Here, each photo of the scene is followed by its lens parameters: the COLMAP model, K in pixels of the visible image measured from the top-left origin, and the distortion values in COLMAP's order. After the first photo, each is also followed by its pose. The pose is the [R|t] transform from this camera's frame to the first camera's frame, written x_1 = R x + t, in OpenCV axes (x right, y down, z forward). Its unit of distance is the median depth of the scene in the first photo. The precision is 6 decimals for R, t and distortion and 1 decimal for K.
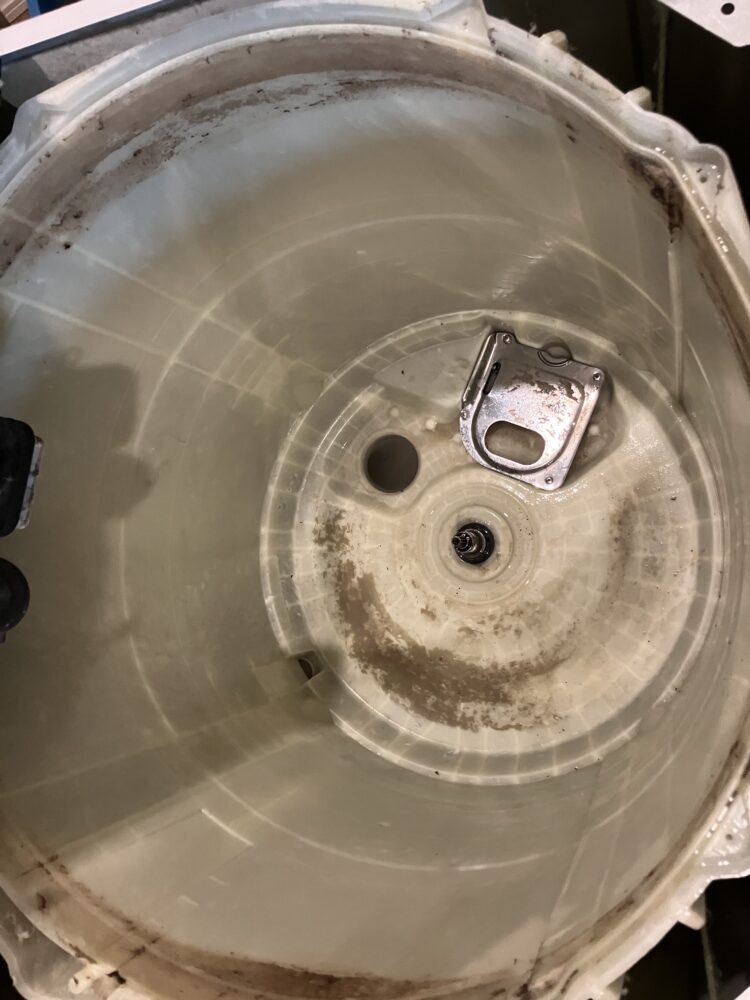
lens RADIAL K [[778.3, 0, 375.0], [0, 778.3, 500.0], [0, 0, 1]] dist [0.031487, -0.005218]
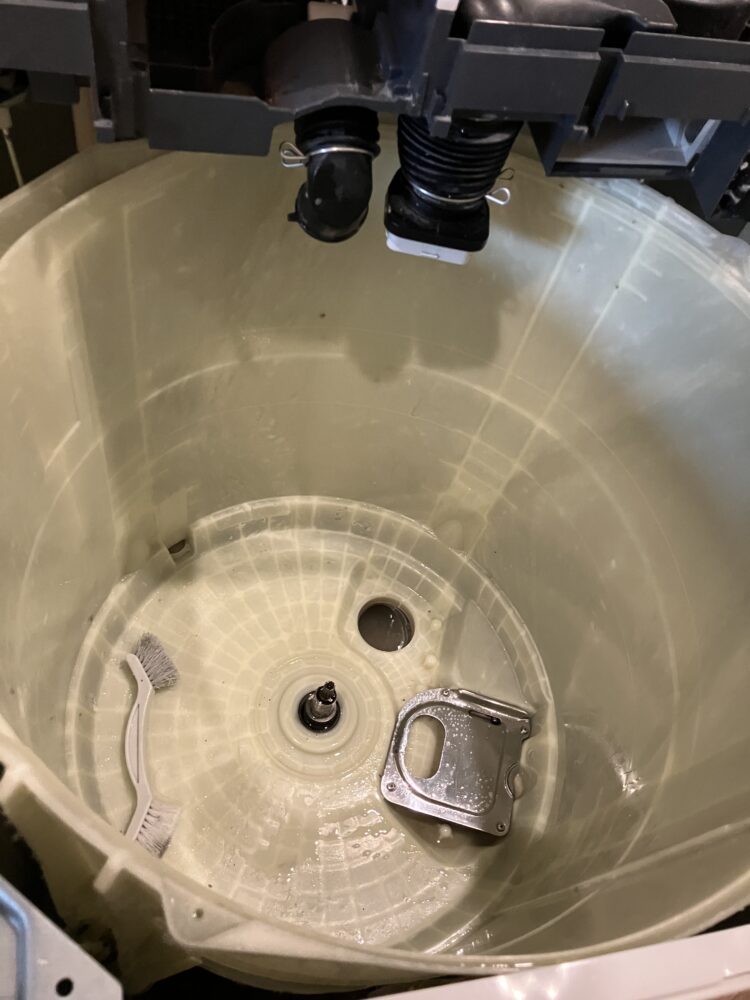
lens RADIAL K [[778.3, 0, 375.0], [0, 778.3, 500.0], [0, 0, 1]] dist [0.031487, -0.005218]
pose [[0.065243, 0.979346, -0.191375, 0.058943], [-0.988179, 0.036747, -0.148836, 0.116038], [-0.138730, 0.198823, 0.970167, 0.004085]]
